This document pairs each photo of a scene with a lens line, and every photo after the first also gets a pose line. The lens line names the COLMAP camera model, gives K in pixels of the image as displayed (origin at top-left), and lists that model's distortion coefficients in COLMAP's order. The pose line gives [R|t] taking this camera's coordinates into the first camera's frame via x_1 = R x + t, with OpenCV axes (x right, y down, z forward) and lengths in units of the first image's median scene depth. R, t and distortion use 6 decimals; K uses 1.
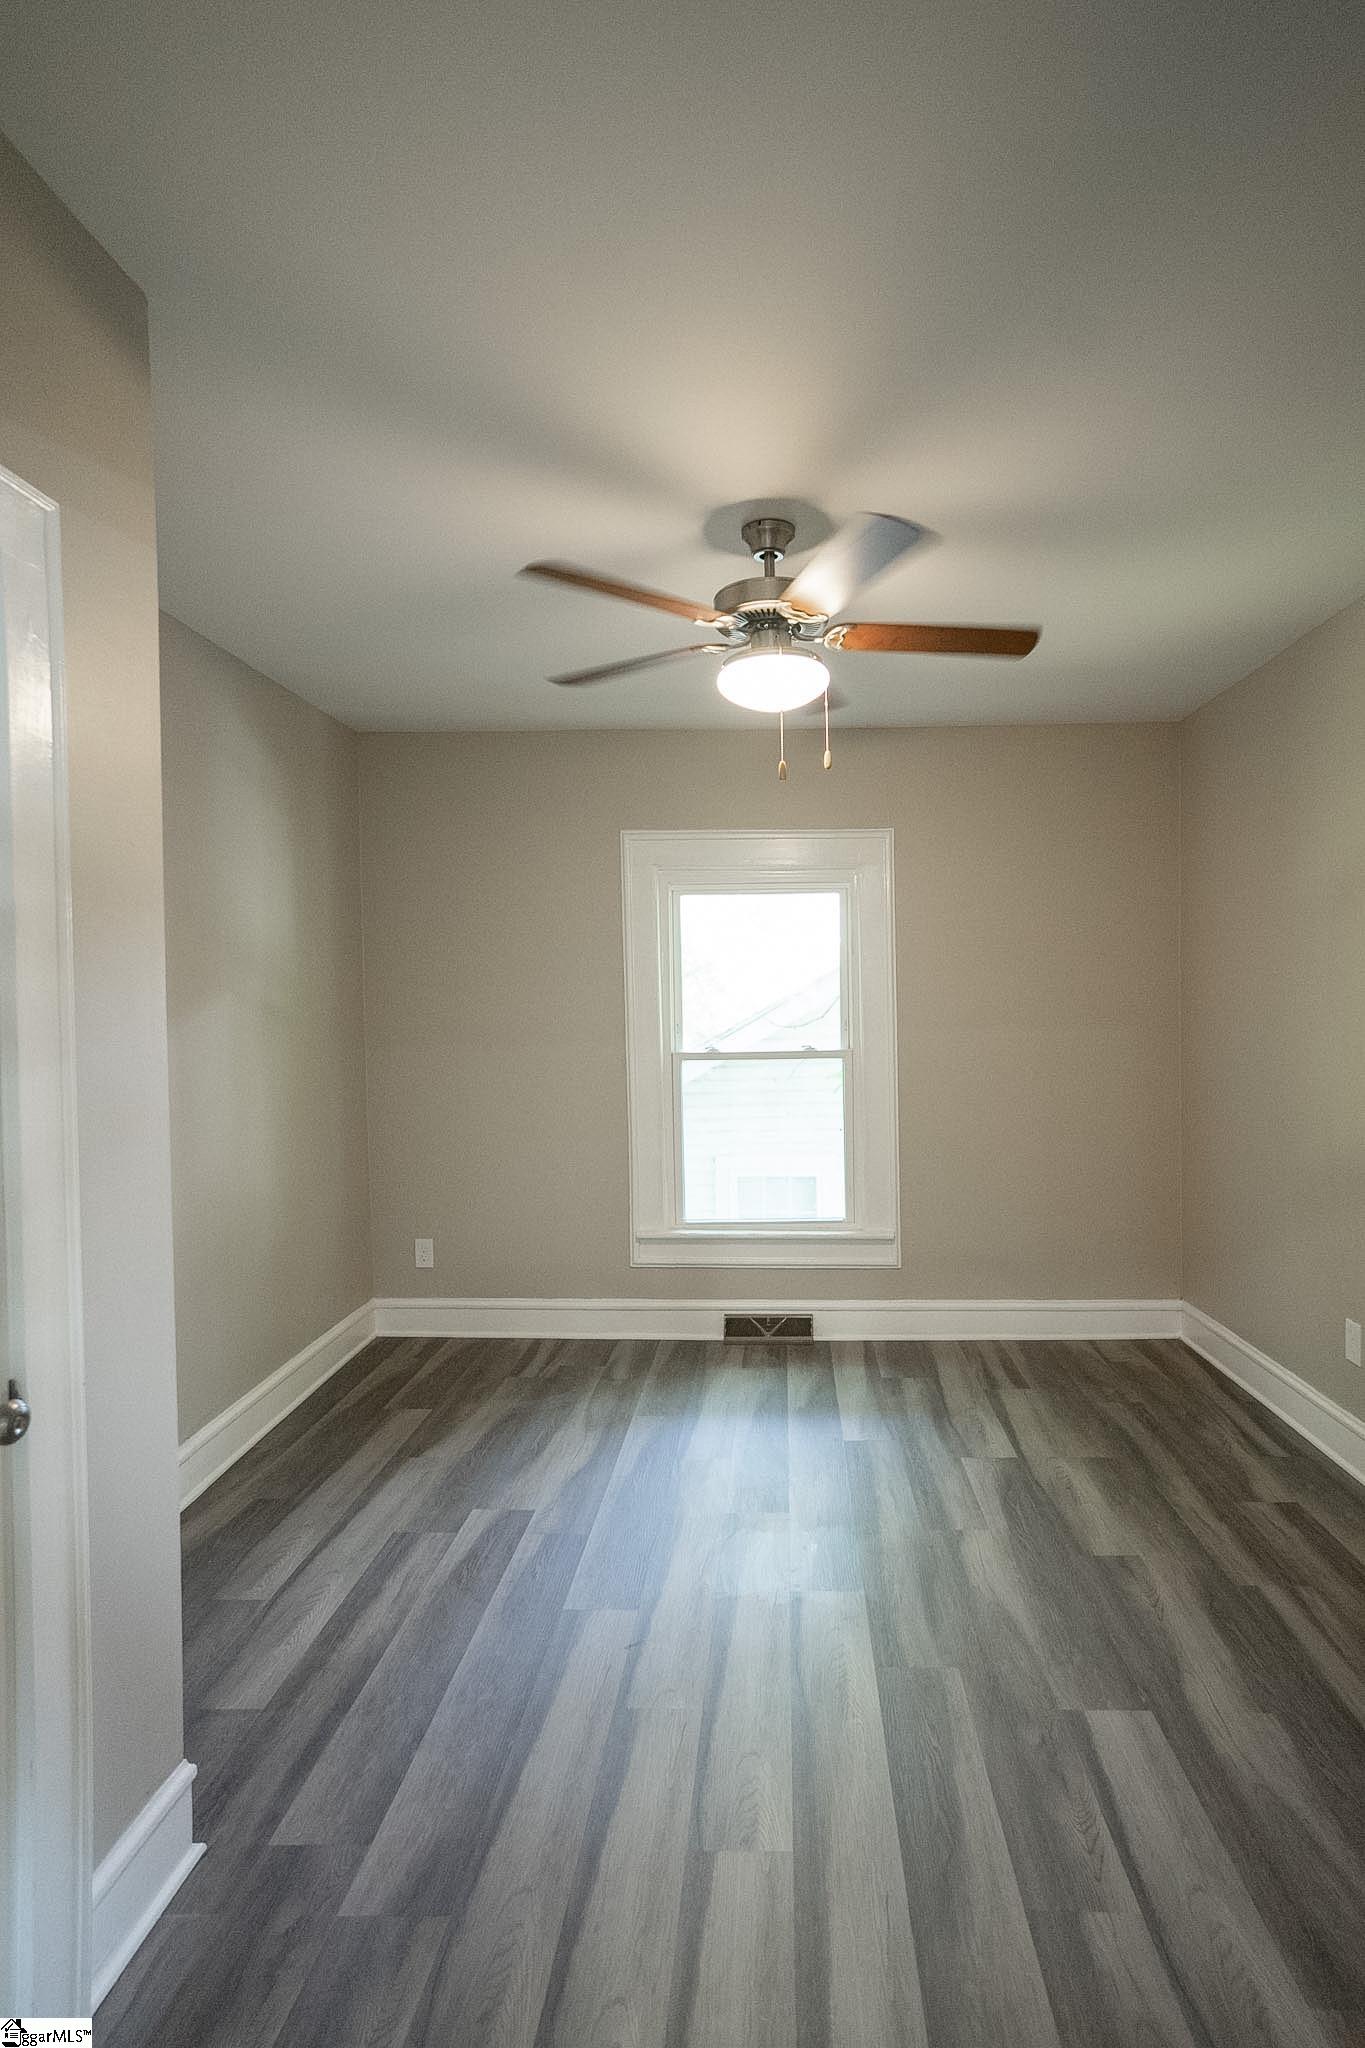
lens RADIAL K [[1011.1, 0, 743.8], [0, 1011.1, 1024.4], [0, 0, 1]] dist [-0.062944, 0.024586]
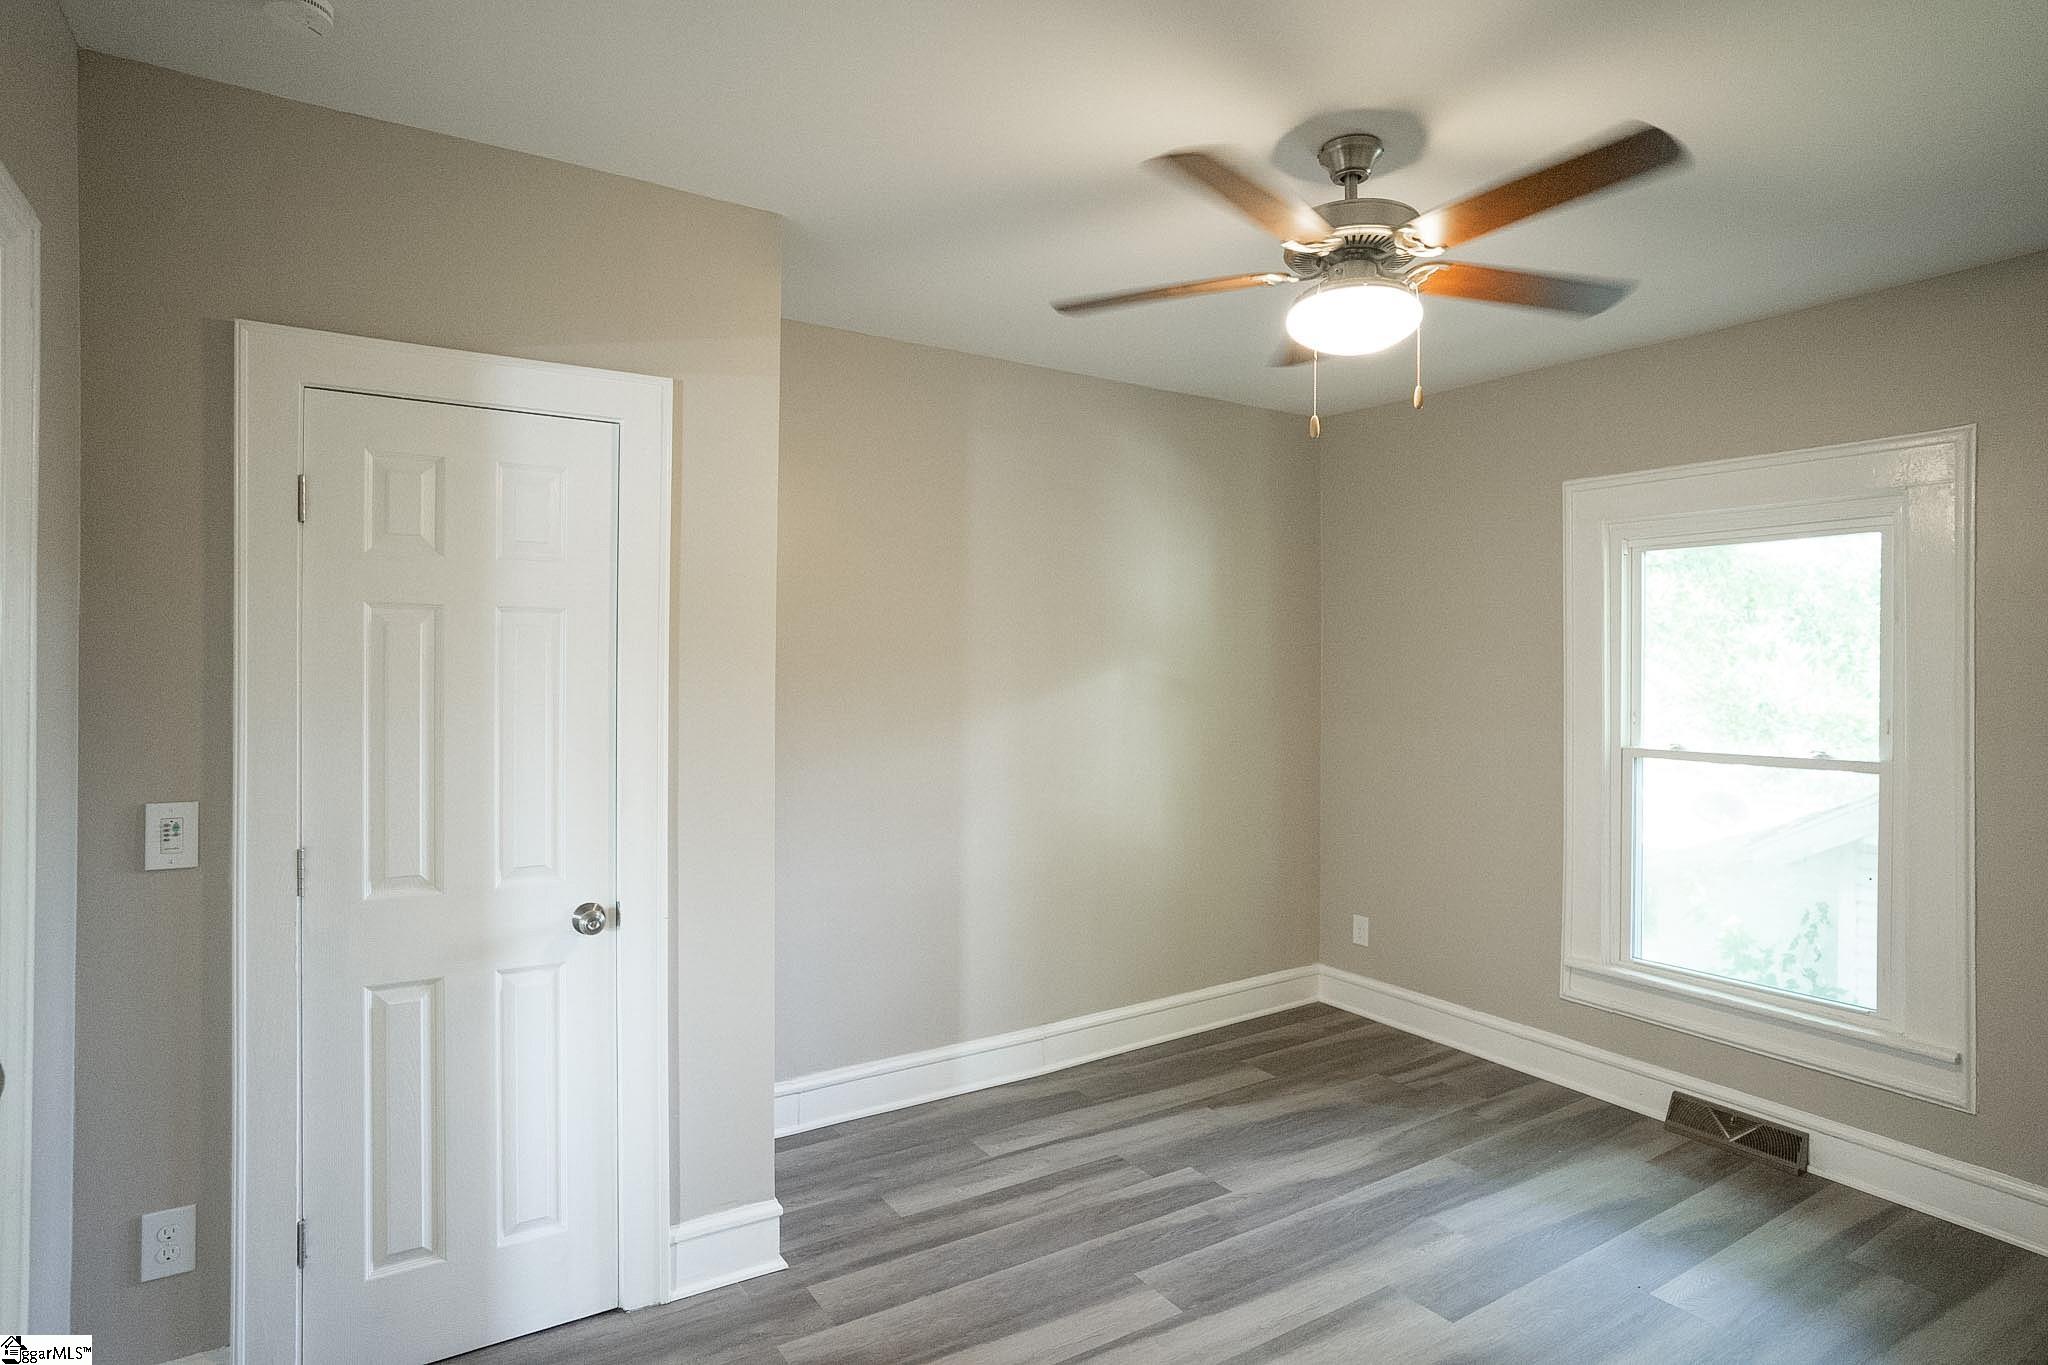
lens RADIAL K [[1011.1, 0, 1025.7], [0, 1011.1, 671.7], [0, 0, 1]] dist [-0.062944, 0.024586]
pose [[0.572923, 0.013864, -0.819492, 0.312145], [-0.026318, 0.999653, -0.001487, -0.019290], [0.819187, 0.022420, 0.573089, 0.155416]]
